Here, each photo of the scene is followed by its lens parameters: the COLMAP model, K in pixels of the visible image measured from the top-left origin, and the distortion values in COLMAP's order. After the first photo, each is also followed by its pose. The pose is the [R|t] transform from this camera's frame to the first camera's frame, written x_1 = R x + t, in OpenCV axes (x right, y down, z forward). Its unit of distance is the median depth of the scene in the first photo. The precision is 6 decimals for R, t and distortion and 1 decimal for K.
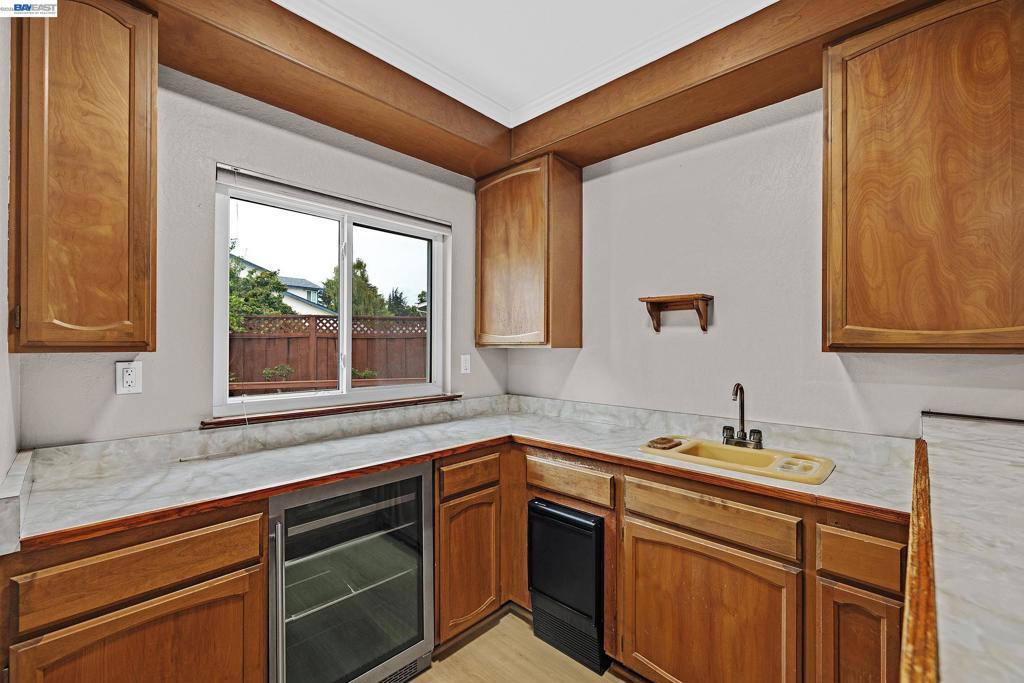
lens RADIAL K [[425.5, 0, 512.0], [0, 425.5, 341.5], [0, 0, 1]] dist [0.000369, 0.000072]
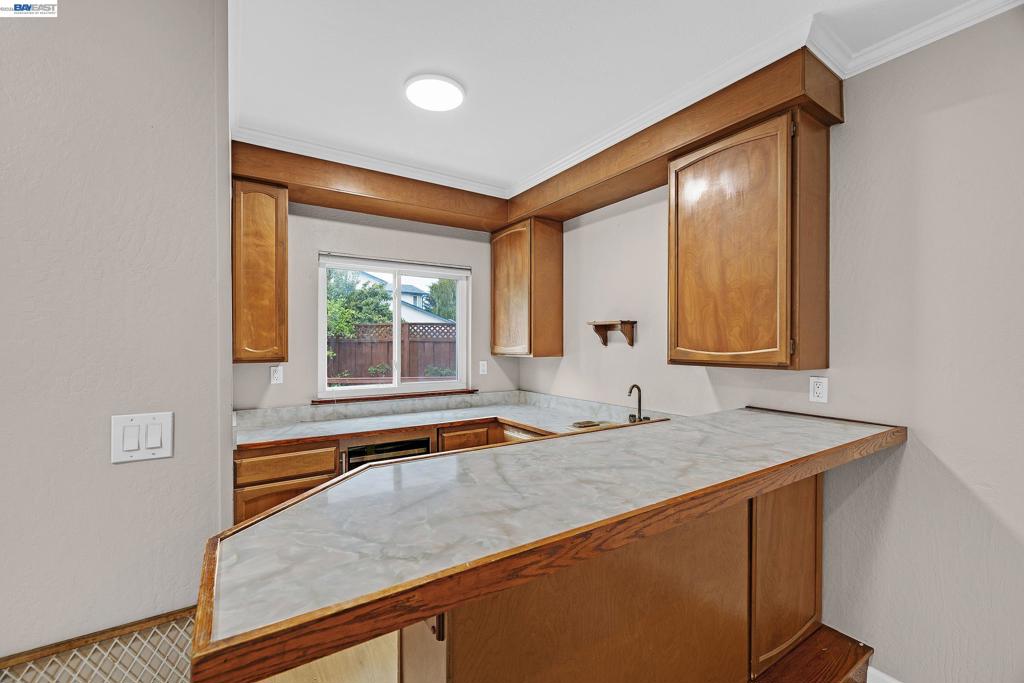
lens RADIAL K [[425.5, 0, 512.0], [0, 425.5, 341.5], [0, 0, 1]] dist [0.000369, 0.000072]
pose [[0.973790, -0.004352, -0.227406, 0.387788], [0.005136, 0.999983, 0.002856, -0.045321], [0.227389, -0.003949, 0.973796, -0.424988]]
